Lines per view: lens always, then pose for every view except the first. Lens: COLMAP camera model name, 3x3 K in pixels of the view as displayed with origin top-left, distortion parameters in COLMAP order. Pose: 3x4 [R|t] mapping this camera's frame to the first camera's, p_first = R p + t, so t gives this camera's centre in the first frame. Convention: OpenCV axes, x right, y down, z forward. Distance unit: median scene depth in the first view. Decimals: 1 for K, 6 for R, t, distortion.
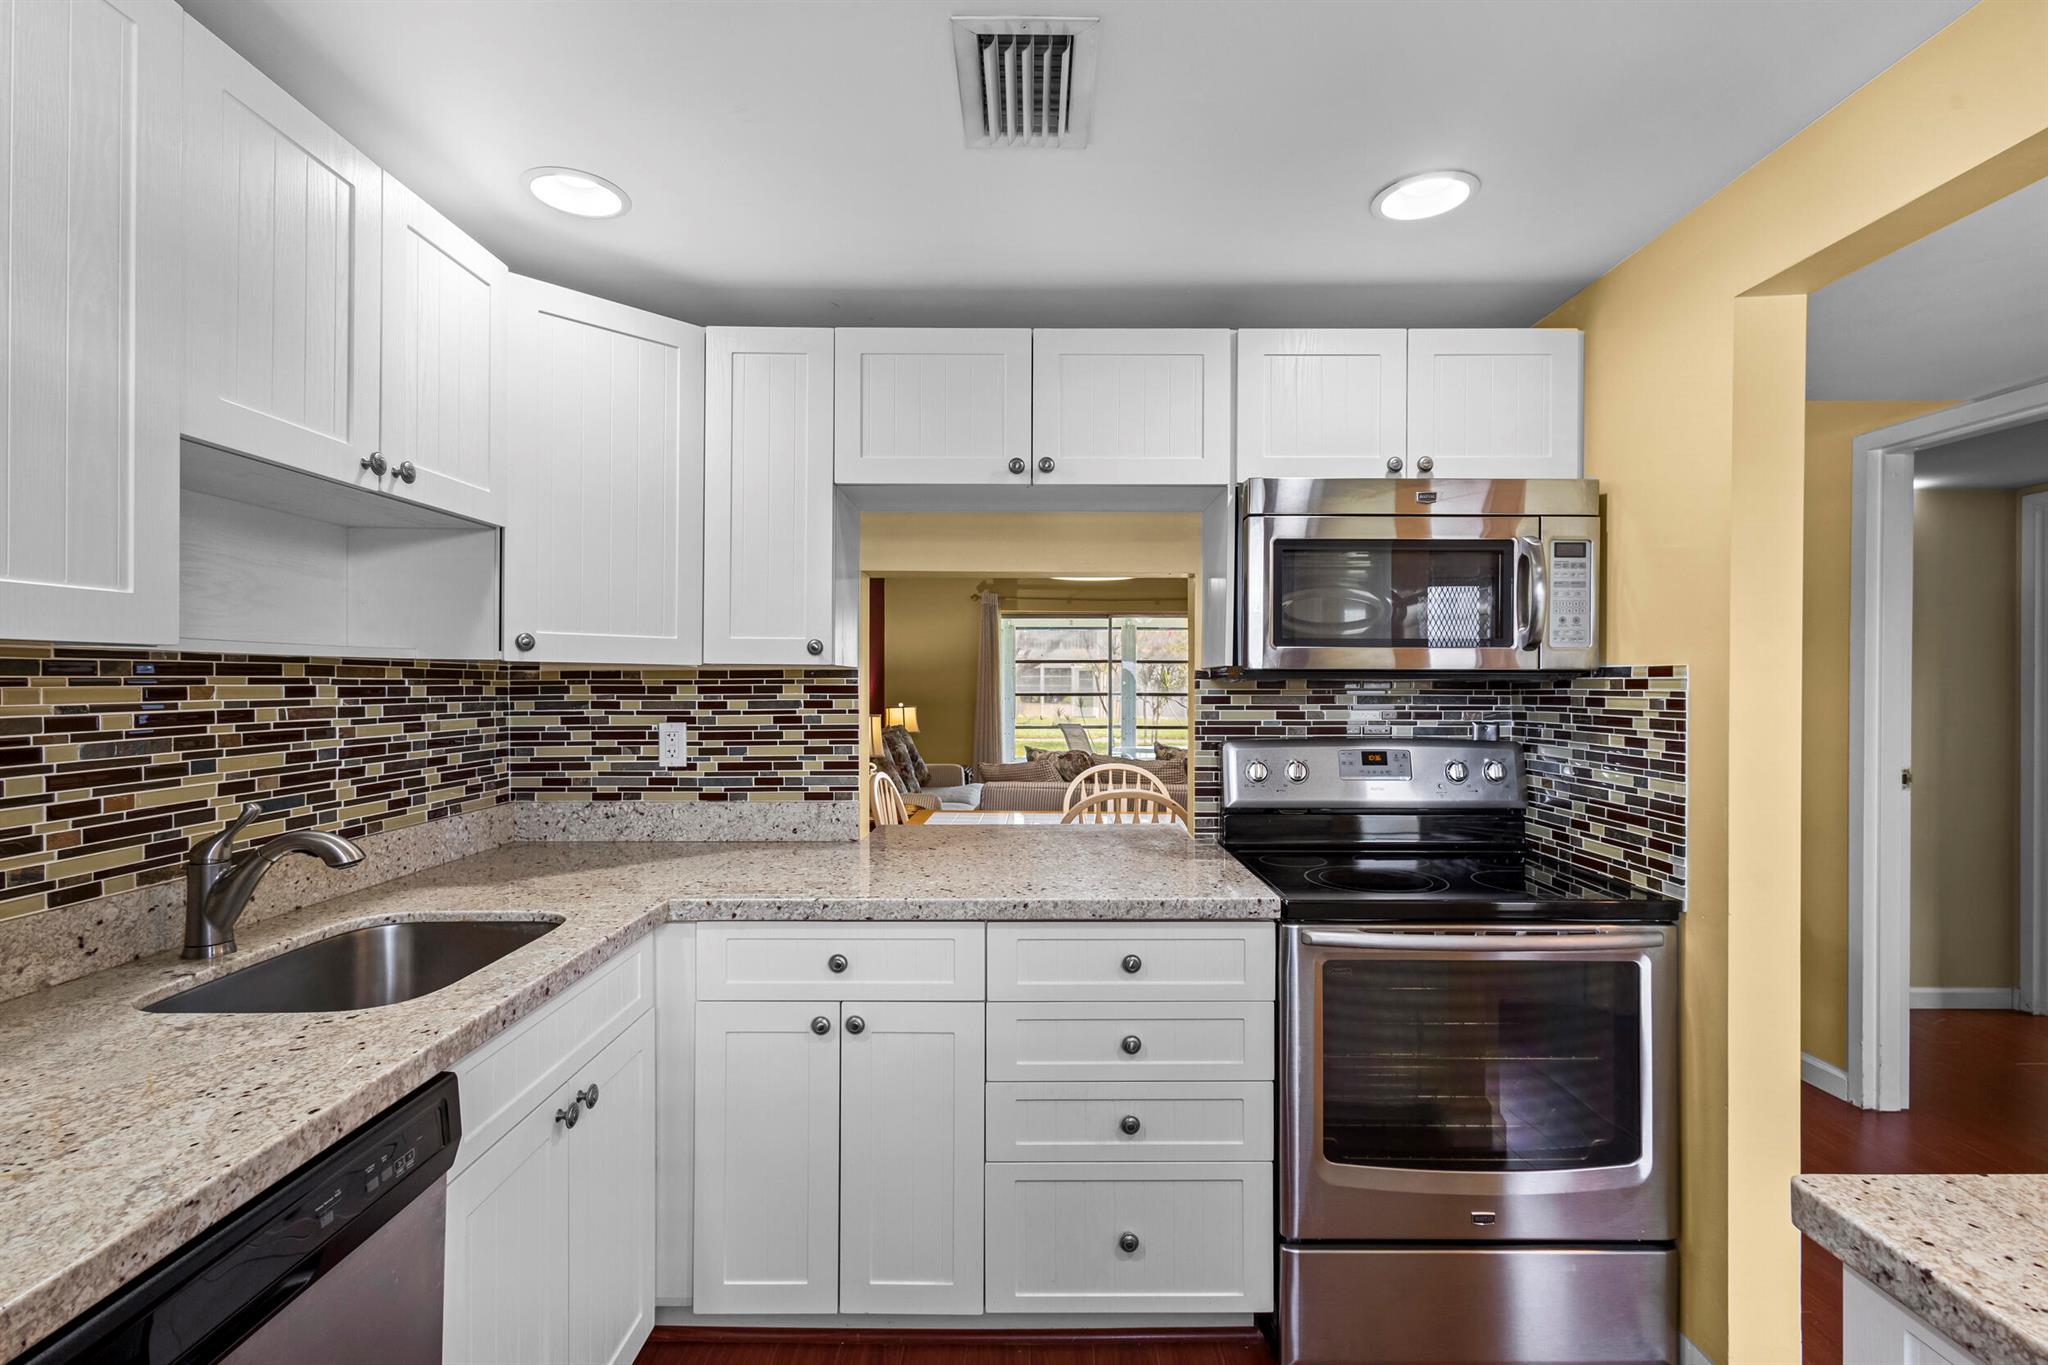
lens RADIAL K [[939.8, 0, 1038.5], [0, 939.8, 681.2], [0, 0, 1]] dist [0.015156, -0.000943]
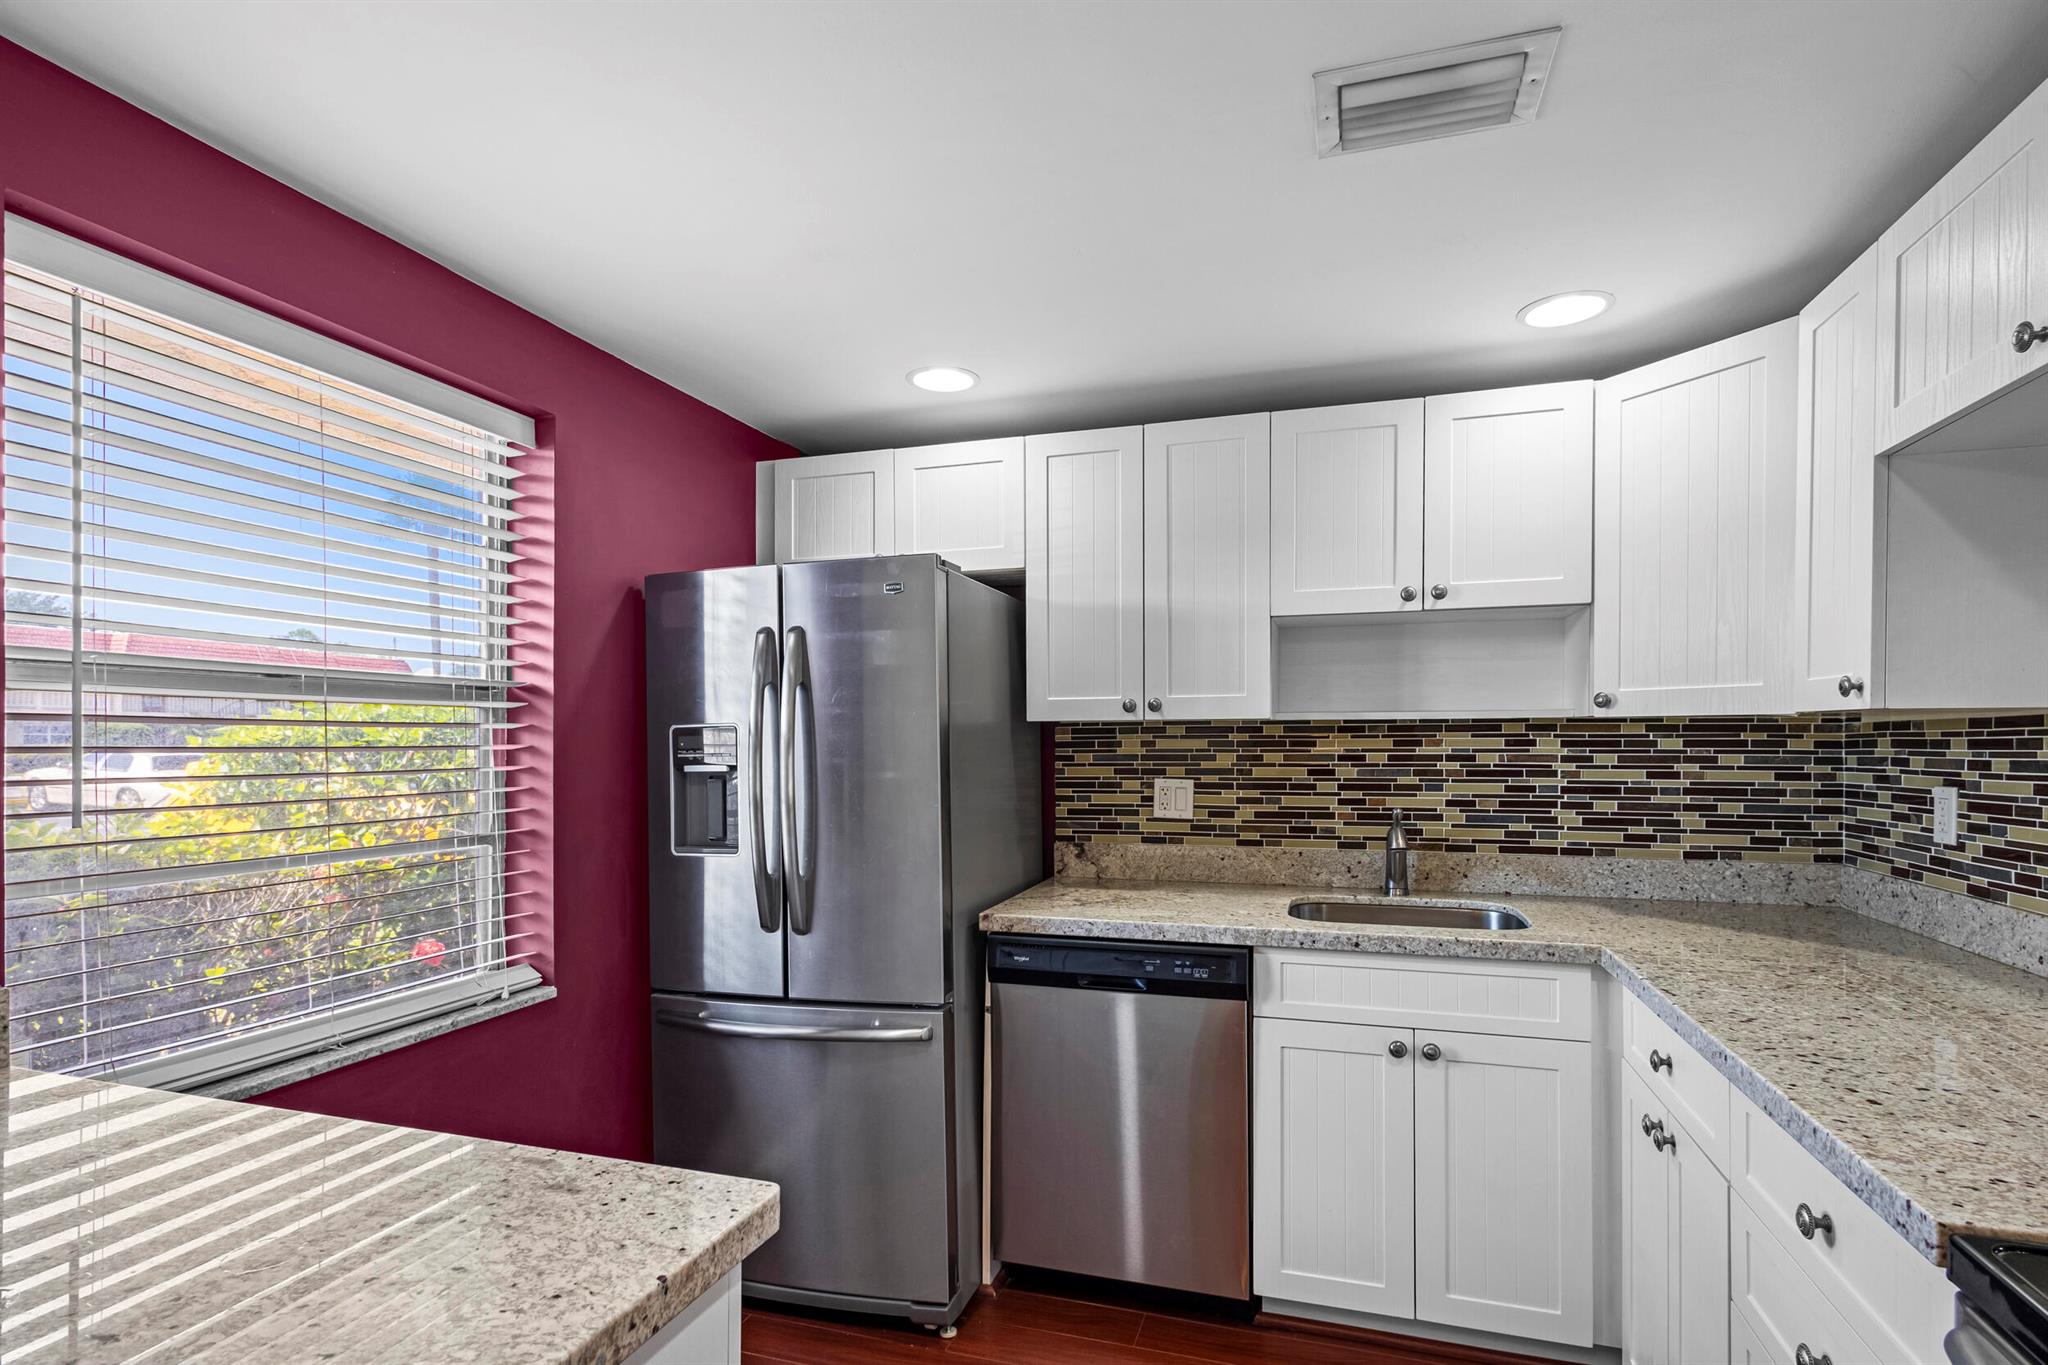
lens RADIAL K [[988.2, 0, 1075.3], [0, 988.2, 761.3], [0, 0, 1]] dist [0.019331, -0.000512]
pose [[-0.266529, 0.019847, -0.963622, 0.679825], [0.002513, 0.999799, 0.019897, 0.006123], [0.963824, 0.002881, -0.266526, 0.620514]]
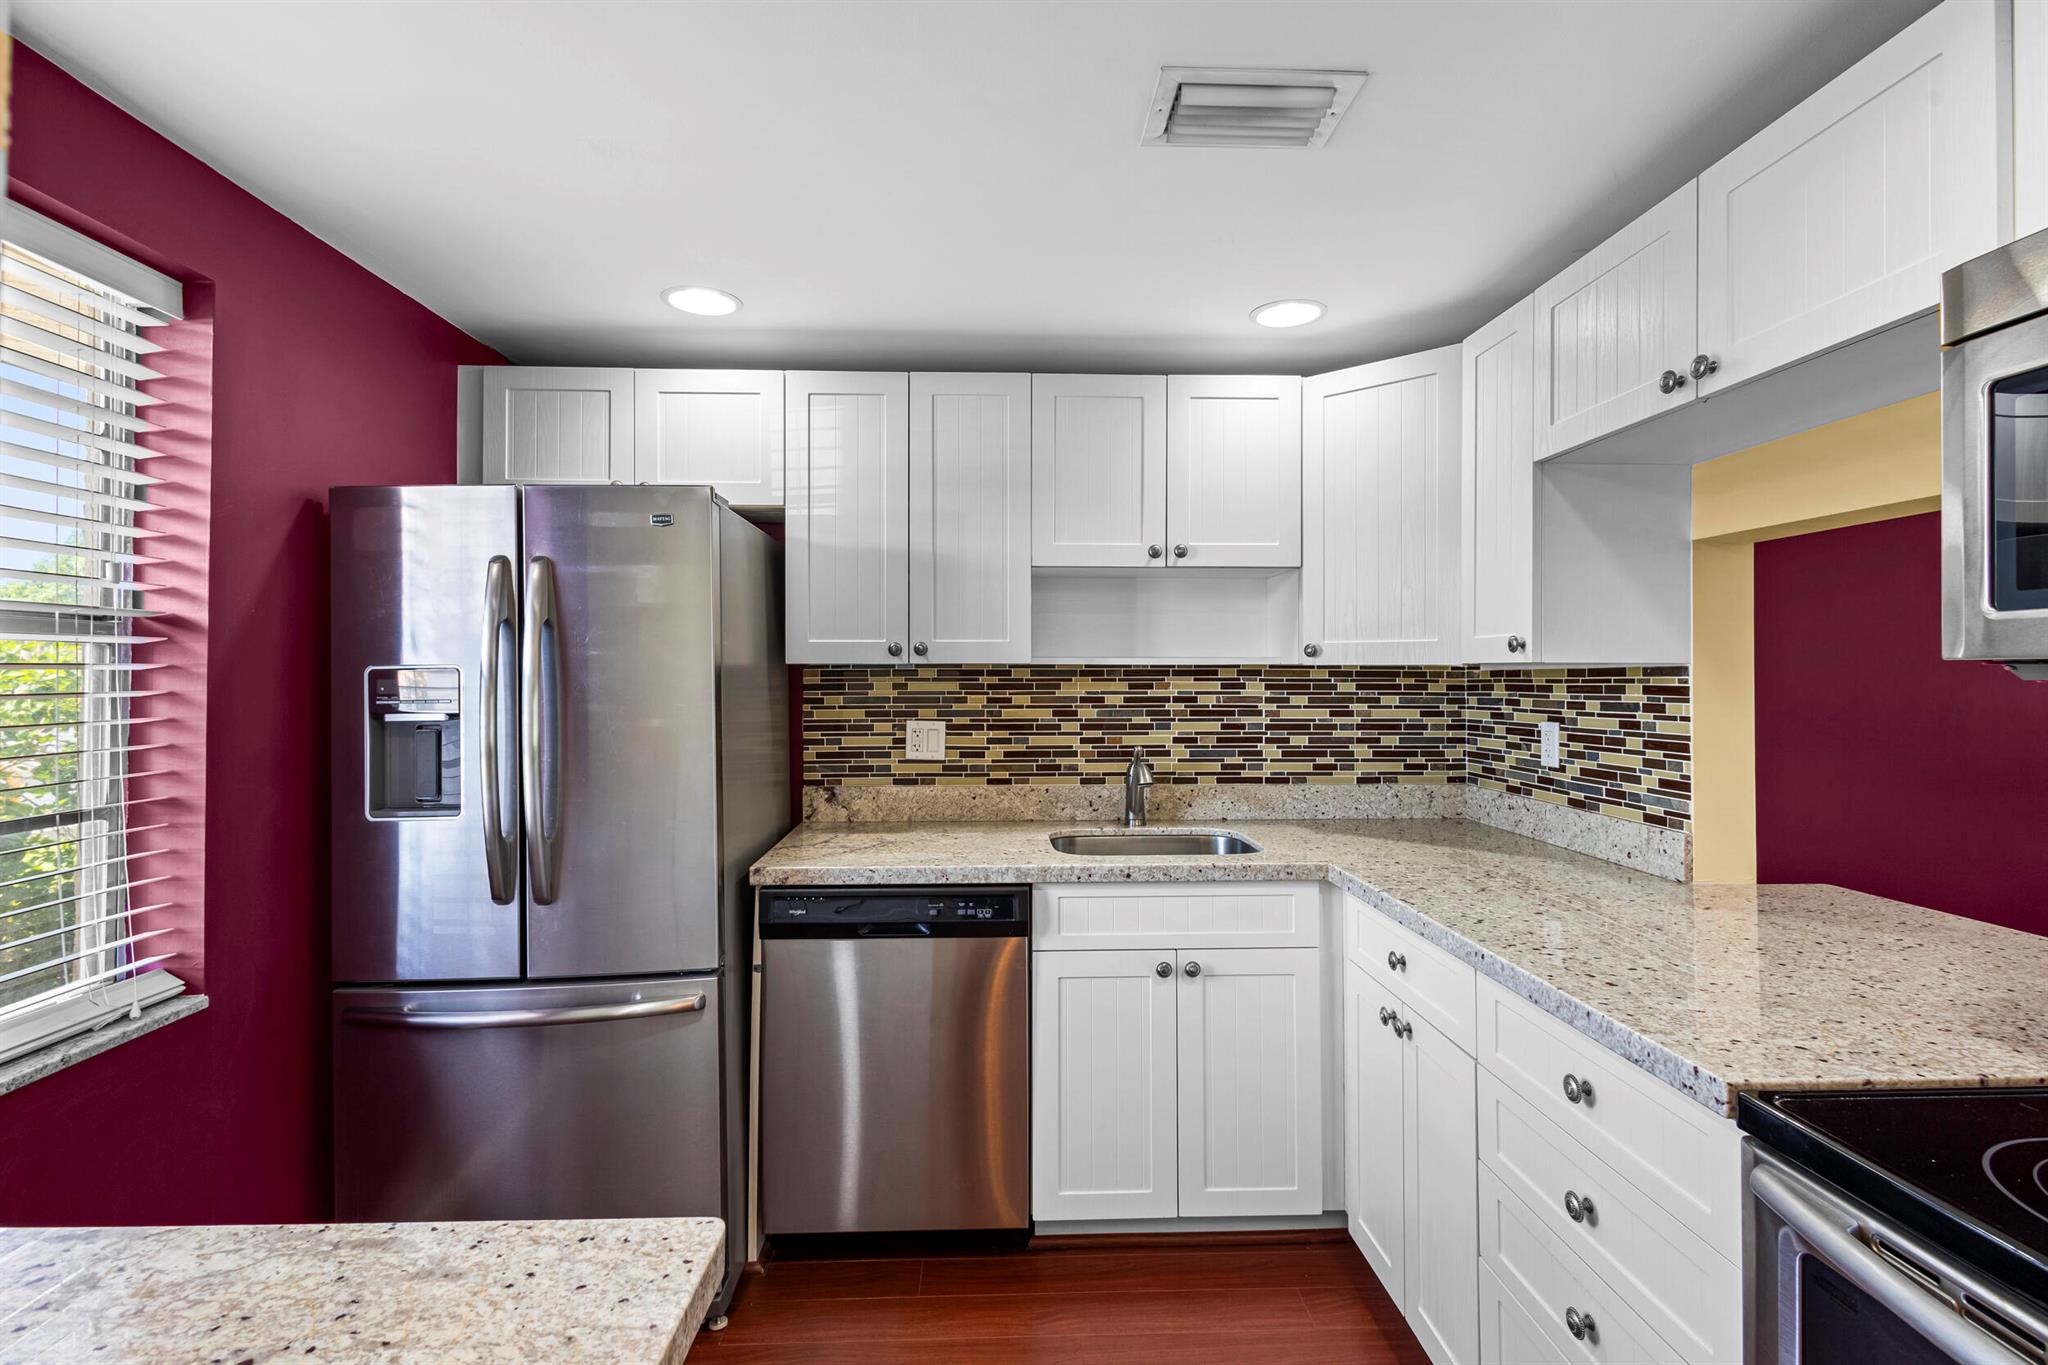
lens RADIAL K [[939.8, 0, 1038.5], [0, 939.8, 681.2], [0, 0, 1]] dist [0.015156, -0.000943]
pose [[0.054478, 0.003695, -0.998508, 0.657350], [-0.000483, 0.999993, 0.003675, -0.002351], [0.998515, 0.000282, 0.054479, 0.479354]]
